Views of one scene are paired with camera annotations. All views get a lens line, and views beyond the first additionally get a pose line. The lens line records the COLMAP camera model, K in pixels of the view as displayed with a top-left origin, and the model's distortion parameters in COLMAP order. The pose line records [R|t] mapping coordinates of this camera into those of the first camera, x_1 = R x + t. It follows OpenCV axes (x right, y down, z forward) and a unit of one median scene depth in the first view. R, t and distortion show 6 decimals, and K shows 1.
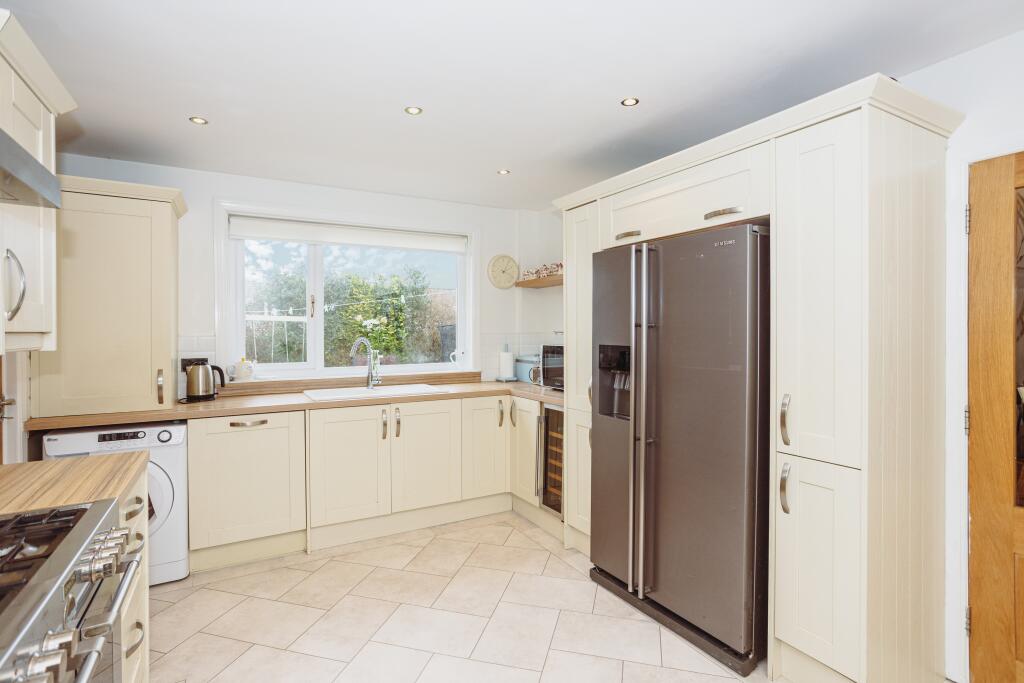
lens RADIAL K [[500.0, 0, 508.1], [0, 500.0, 336.7], [0, 0, 1]] dist [0.004259, 0.002921]
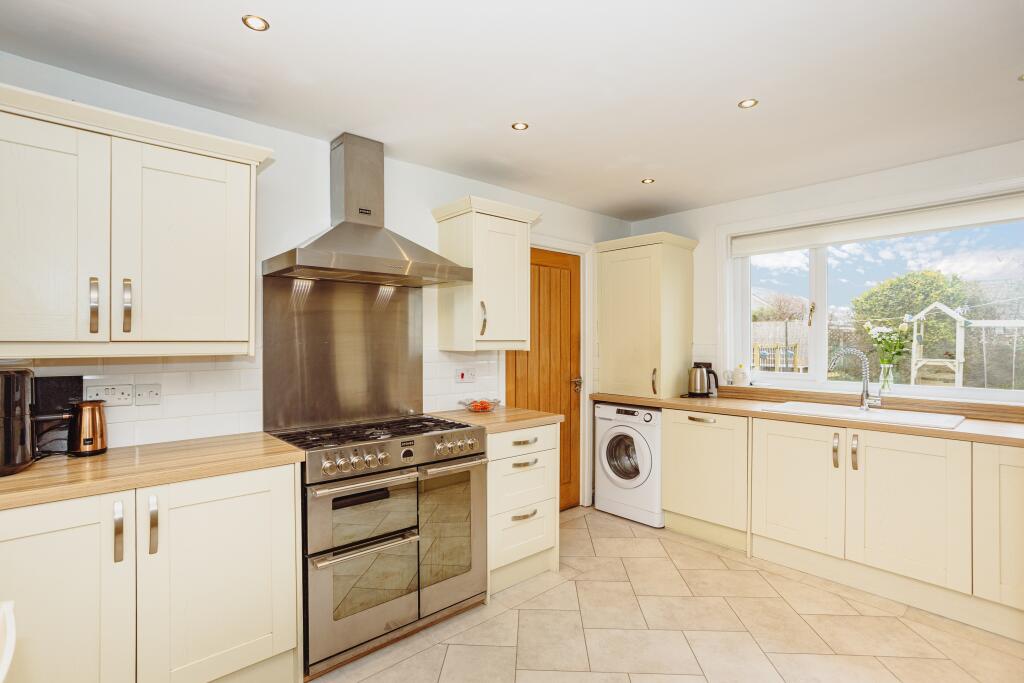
lens RADIAL K [[500.0, 0, 507.4], [0, 500.0, 341.7], [0, 0, 1]] dist [0.004259, 0.002921]
pose [[0.228384, 0.003694, -0.973564, 0.460196], [-0.011731, 0.999931, 0.001042, -0.003467], [0.973501, 0.011183, 0.228411, 0.263664]]
